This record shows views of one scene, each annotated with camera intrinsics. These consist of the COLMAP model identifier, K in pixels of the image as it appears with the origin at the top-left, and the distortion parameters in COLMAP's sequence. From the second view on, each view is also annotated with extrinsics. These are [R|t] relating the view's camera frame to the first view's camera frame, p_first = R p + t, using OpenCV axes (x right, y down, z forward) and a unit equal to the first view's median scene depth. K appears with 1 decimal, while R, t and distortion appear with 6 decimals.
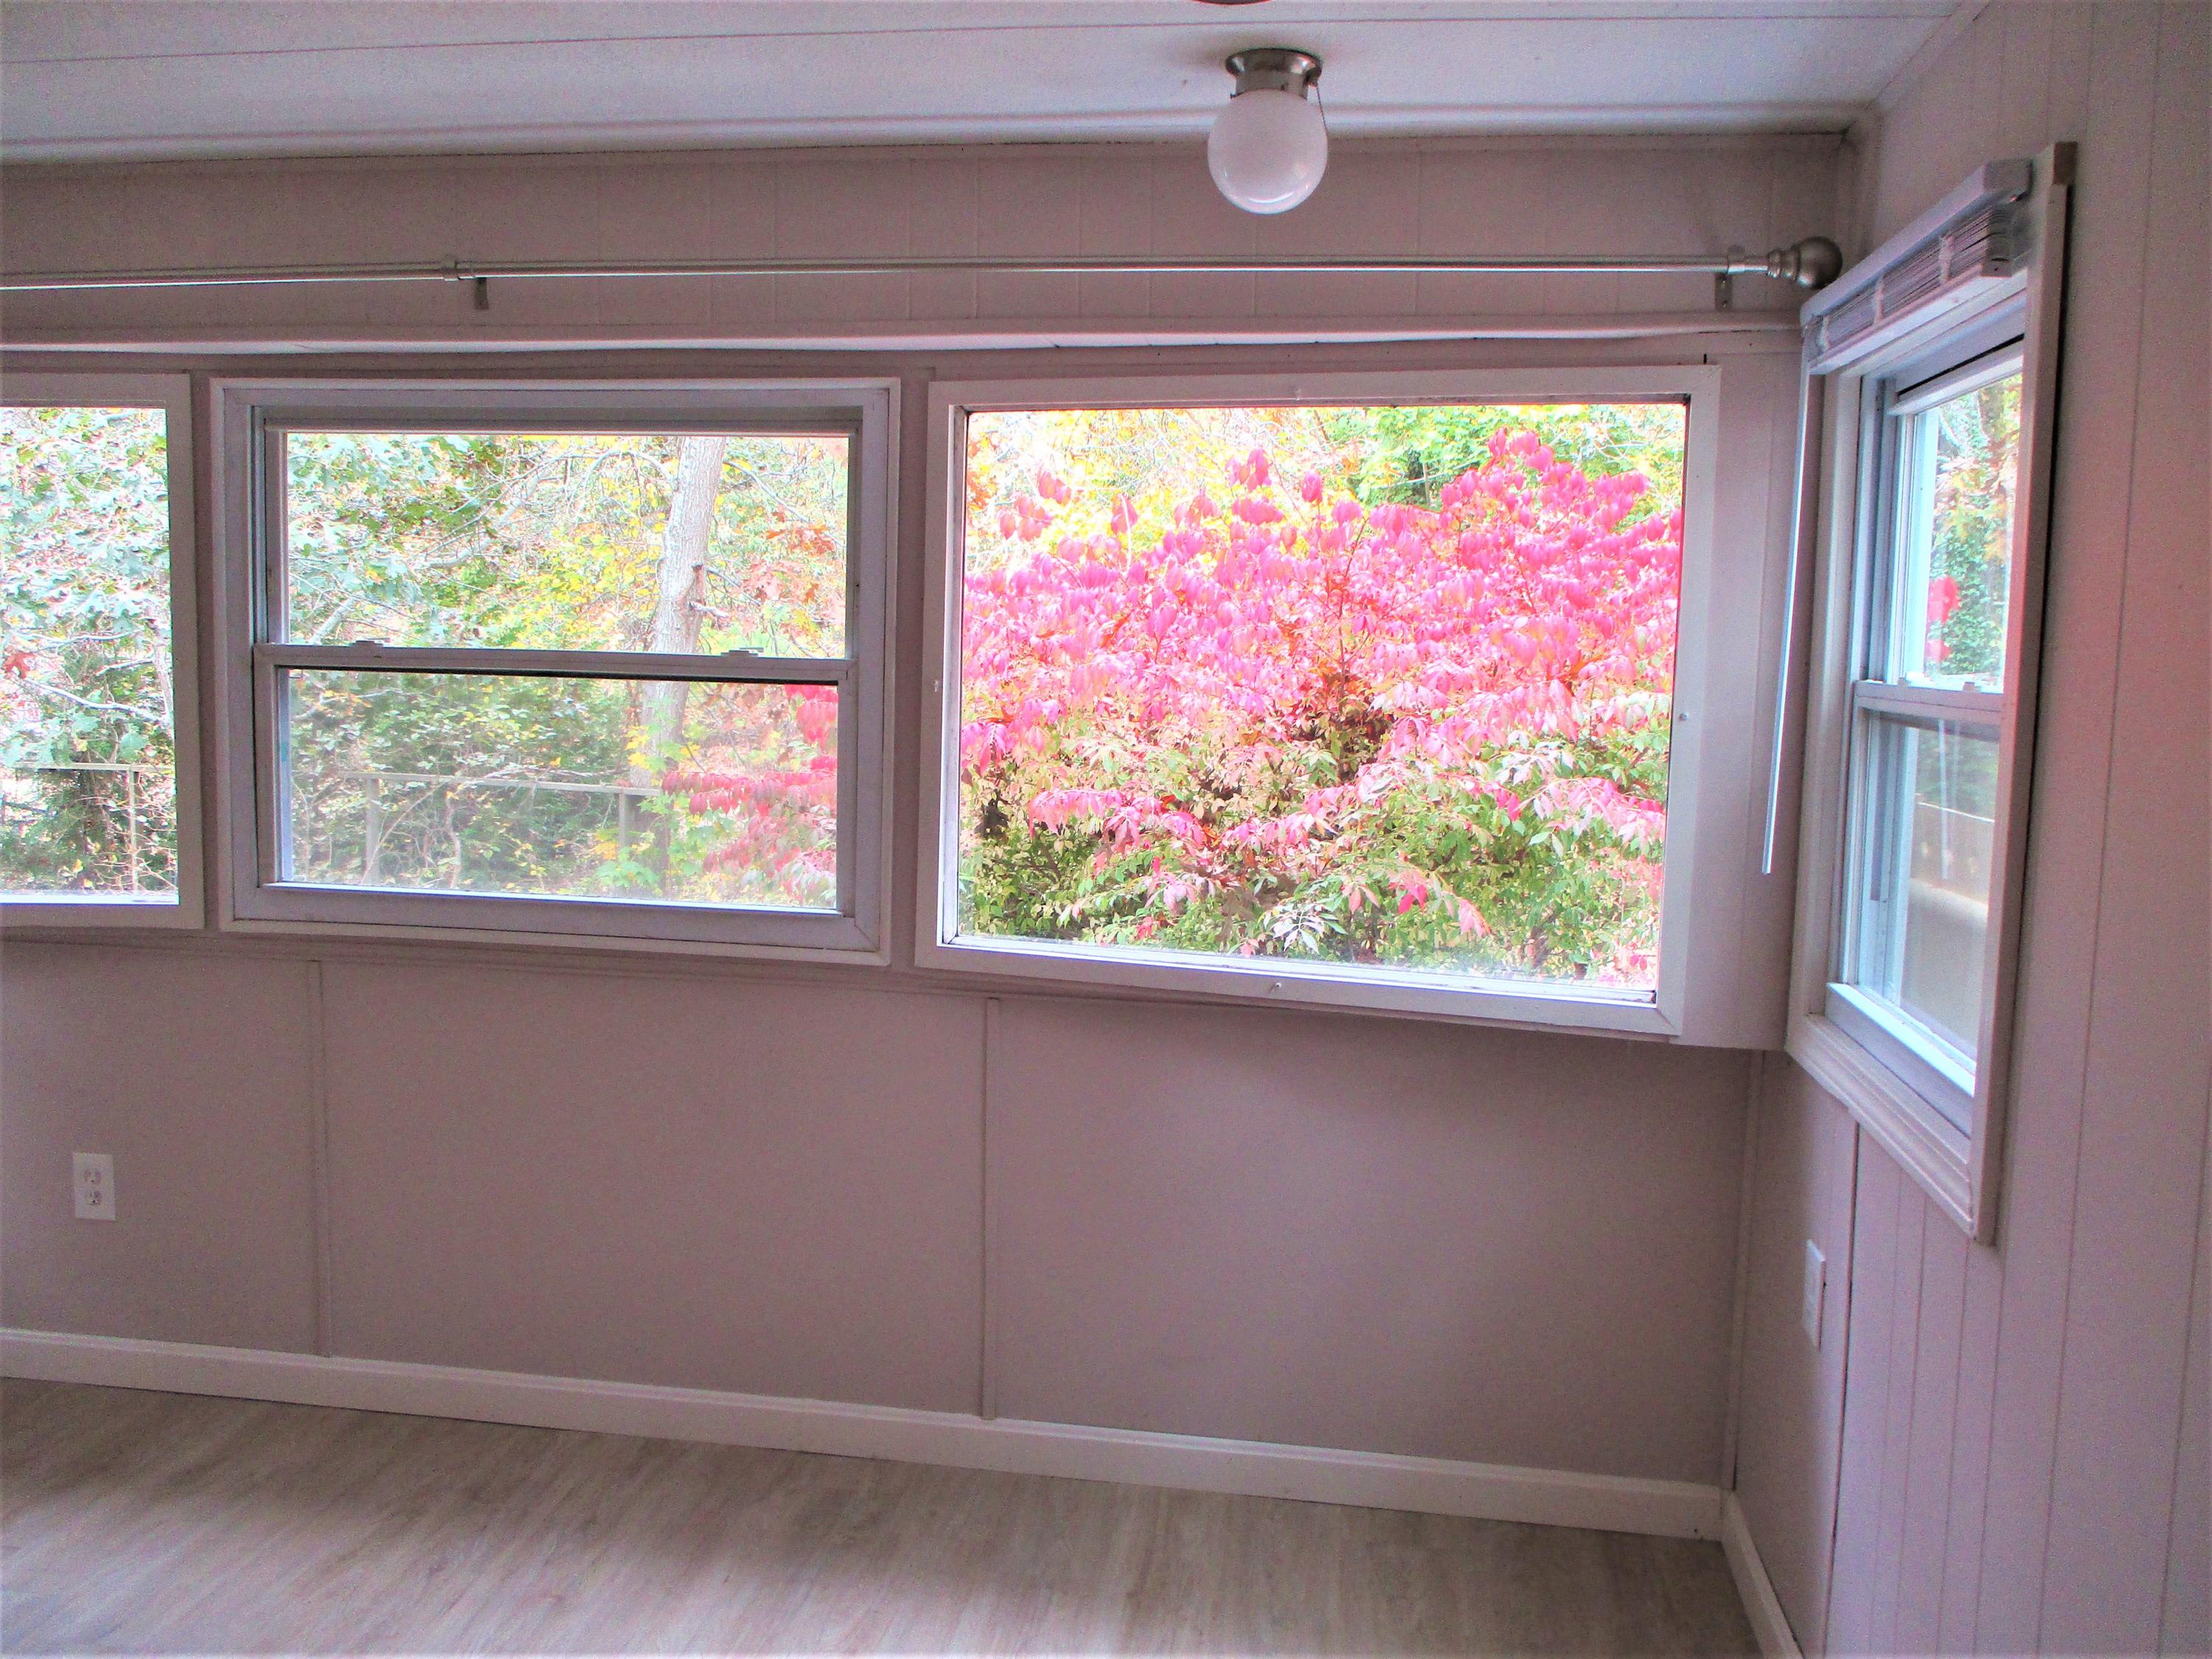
lens RADIAL K [[1825.4, 0, 1120.6], [0, 1825.4, 813.0], [0, 0, 1]] dist [-0.039613, 0.016706]
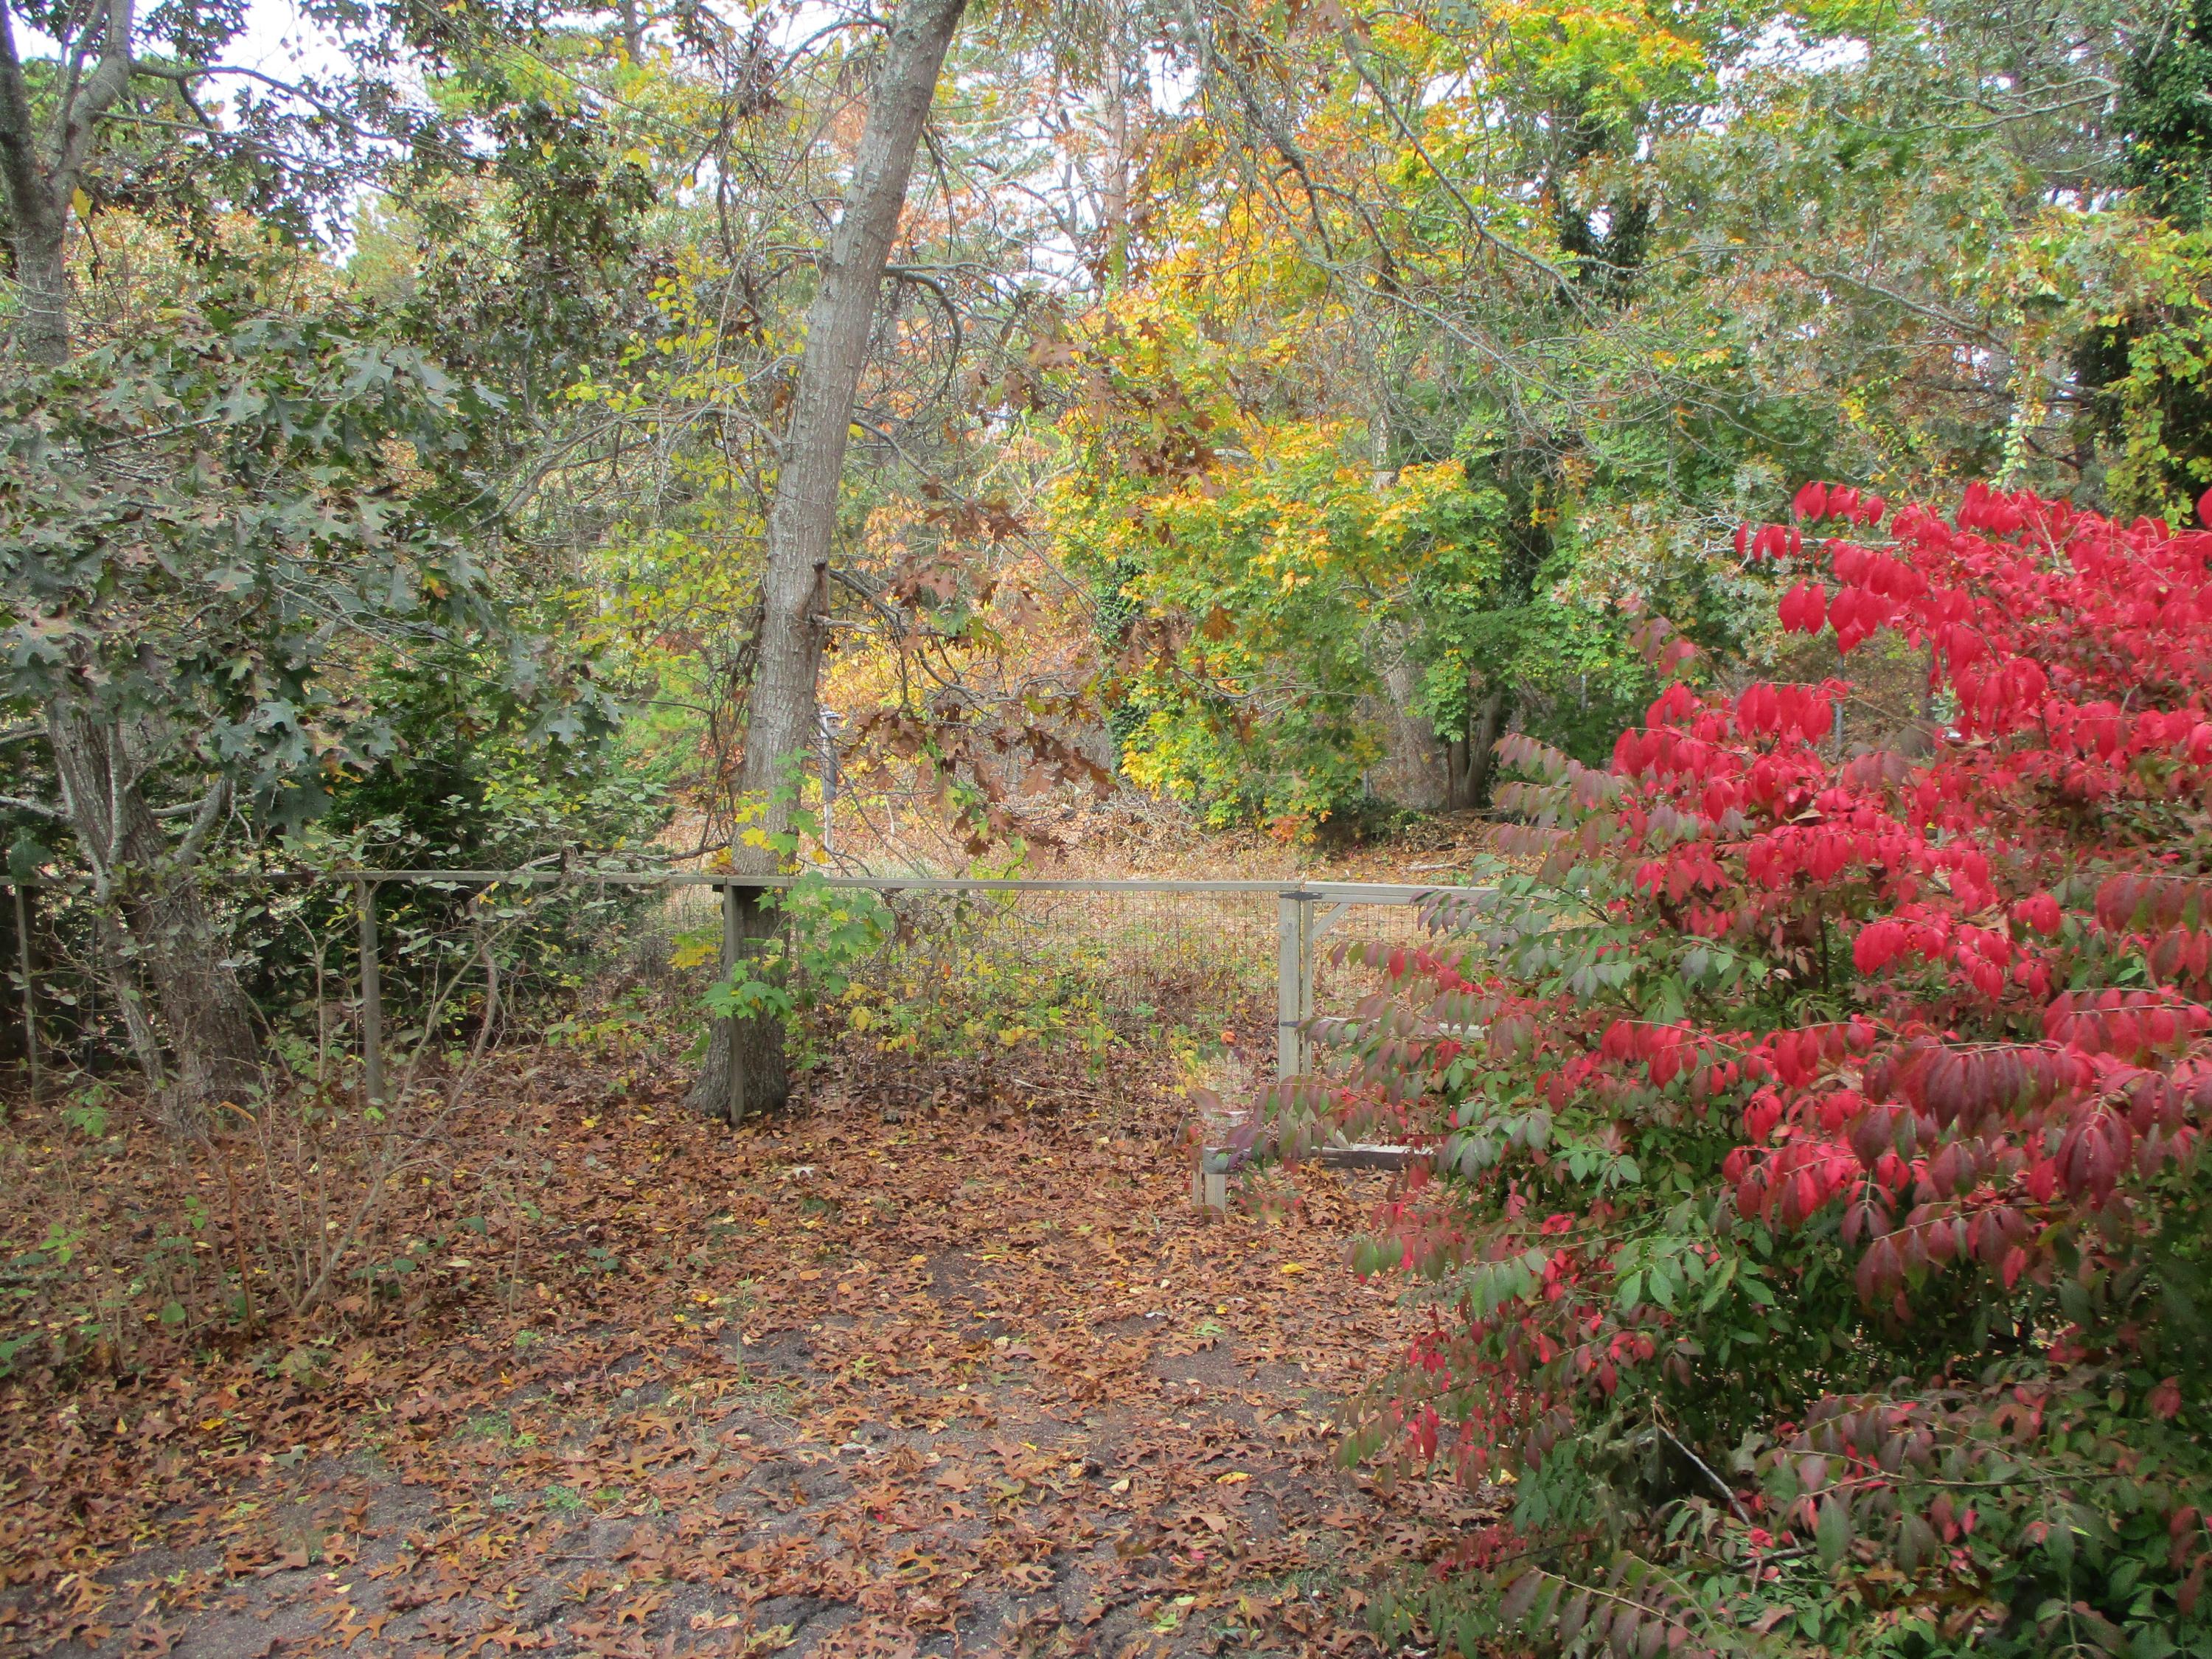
lens RADIAL K [[1825.4, 0, 1112.3], [0, 1825.4, 825.9], [0, 0, 1]] dist [-0.039613, 0.016706]
pose [[0.997098, -0.050681, 0.056812, -0.584701], [0.050623, 0.998715, 0.002473, -0.101989], [-0.056864, 0.000410, 0.998382, 0.980172]]
